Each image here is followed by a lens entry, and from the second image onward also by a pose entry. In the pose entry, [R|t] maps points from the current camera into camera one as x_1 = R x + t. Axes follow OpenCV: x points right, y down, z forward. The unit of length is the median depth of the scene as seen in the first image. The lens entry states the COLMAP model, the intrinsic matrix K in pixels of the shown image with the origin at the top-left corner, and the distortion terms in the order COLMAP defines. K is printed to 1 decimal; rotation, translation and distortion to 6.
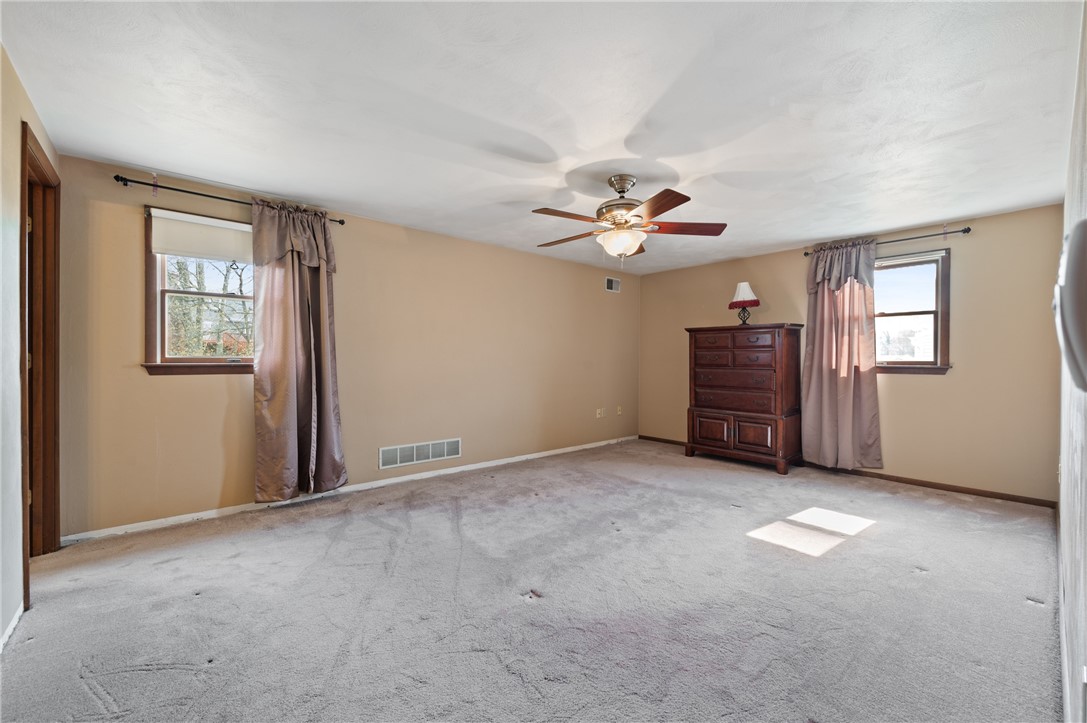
lens RADIAL K [[451.3, 0, 545.3], [0, 451.3, 362.6], [0, 0, 1]] dist [-0.002774, -0.000180]
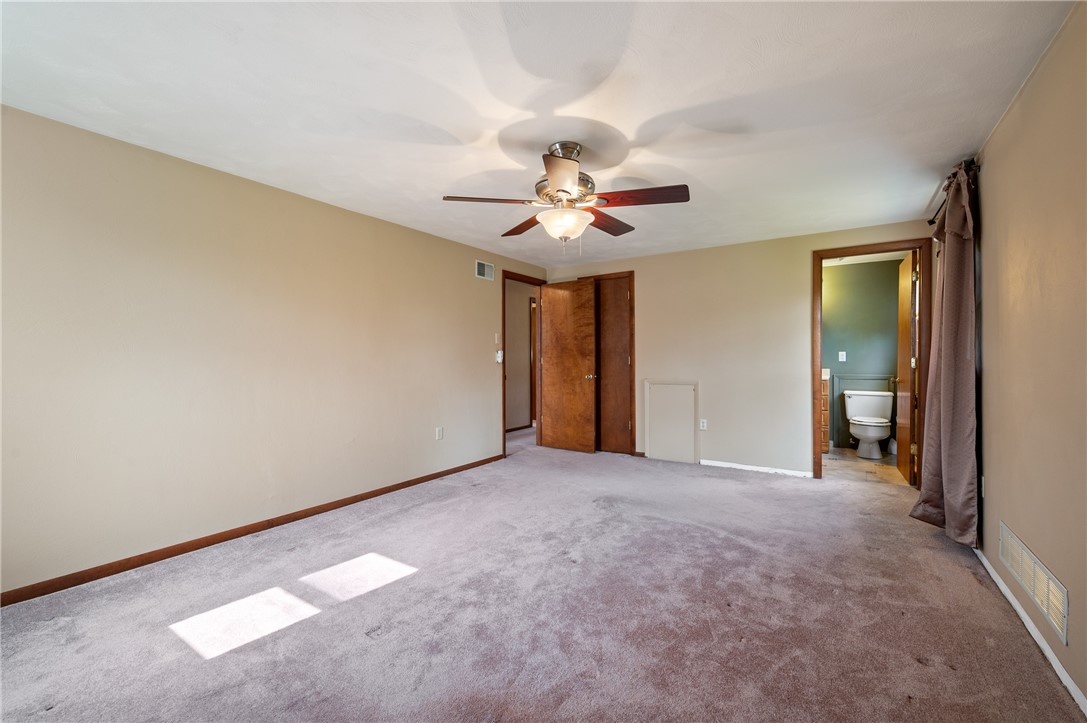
lens RADIAL K [[451.3, 0, 547.9], [0, 451.3, 364.7], [0, 0, 1]] dist [-0.002774, -0.000180]
pose [[-0.964917, 0.001141, -0.262552, 0.433093], [-0.000770, 0.999974, 0.007176, -0.006448], [0.262553, 0.007126, -0.964891, 1.846464]]
